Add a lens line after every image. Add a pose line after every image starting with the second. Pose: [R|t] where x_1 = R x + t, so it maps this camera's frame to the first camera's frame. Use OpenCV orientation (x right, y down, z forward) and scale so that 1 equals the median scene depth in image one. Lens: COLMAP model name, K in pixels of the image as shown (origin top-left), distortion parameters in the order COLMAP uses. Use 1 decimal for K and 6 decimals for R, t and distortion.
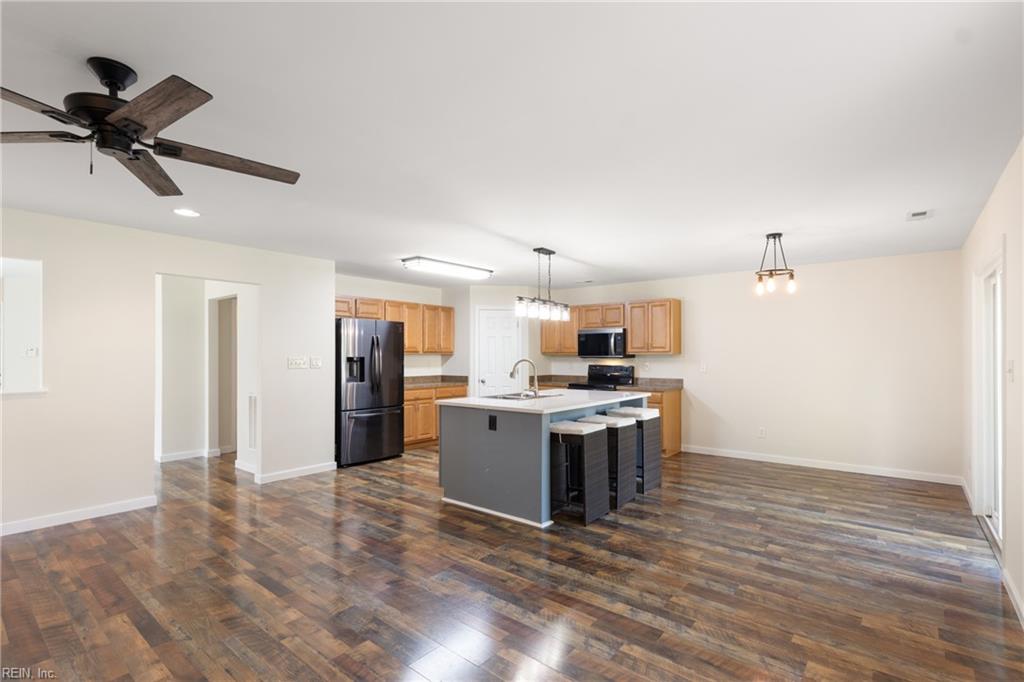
lens RADIAL K [[480.1, 0, 513.1], [0, 480.1, 355.7], [0, 0, 1]] dist [0.000390, 0.000280]
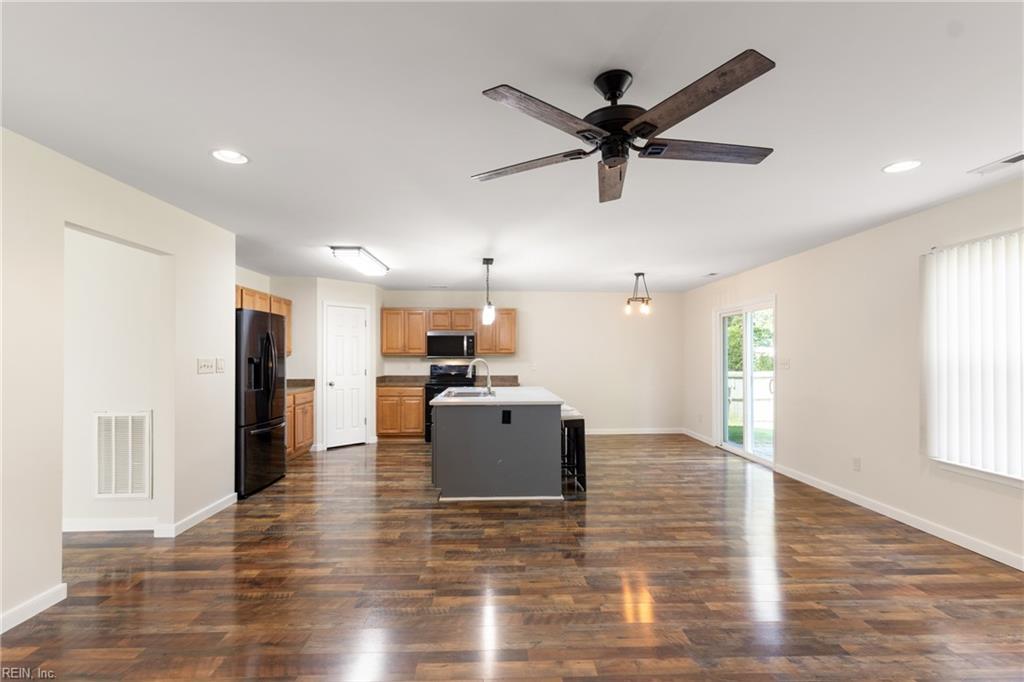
lens RADIAL K [[480.1, 0, 513.1], [0, 480.1, 355.7], [0, 0, 1]] dist [0.000390, 0.000280]
pose [[0.749579, 0.001160, 0.661914, -0.753751], [0.000090, 0.999998, -0.001854, 0.001420], [-0.661915, 0.001449, 0.749578, 0.164062]]
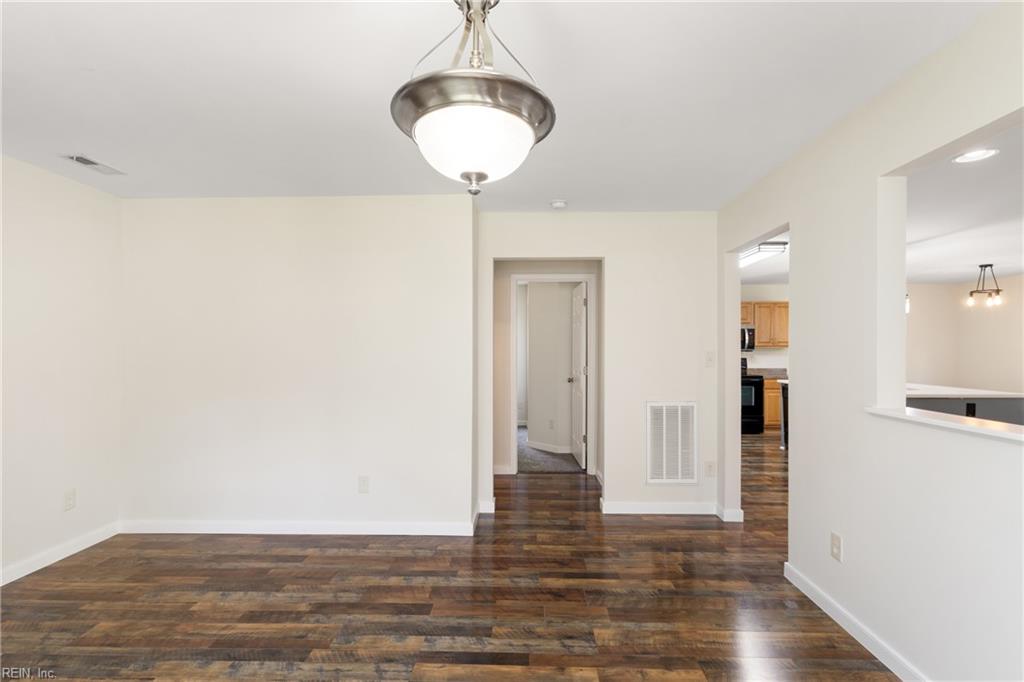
lens RADIAL K [[480.1, 0, 513.1], [0, 480.1, 355.7], [0, 0, 1]] dist [0.000390, 0.000280]
pose [[0.791884, -0.007819, 0.610622, -1.534785], [-0.000114, 0.999916, 0.012951, 0.001060], [-0.610672, -0.010325, 0.791816, 0.763080]]
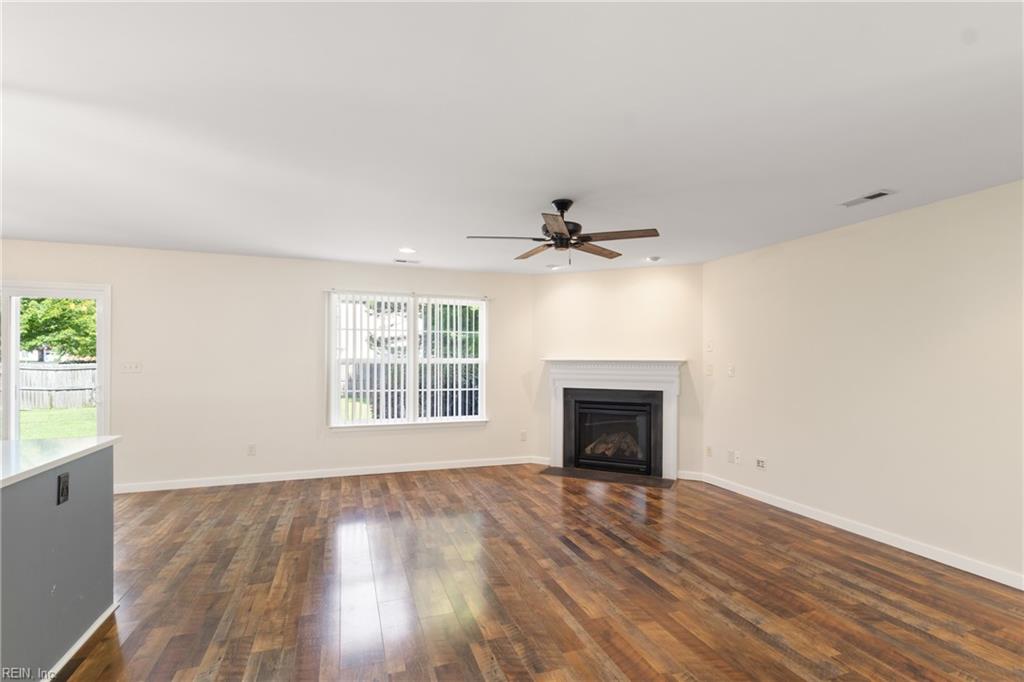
lens RADIAL K [[480.1, 0, 513.1], [0, 480.1, 355.7], [0, 0, 1]] dist [0.000390, 0.000280]
pose [[-0.856839, -0.001534, 0.515581, -0.721686], [-0.005400, 0.999967, -0.005999, -0.003973], [-0.515555, -0.007925, -0.856820, 1.186340]]
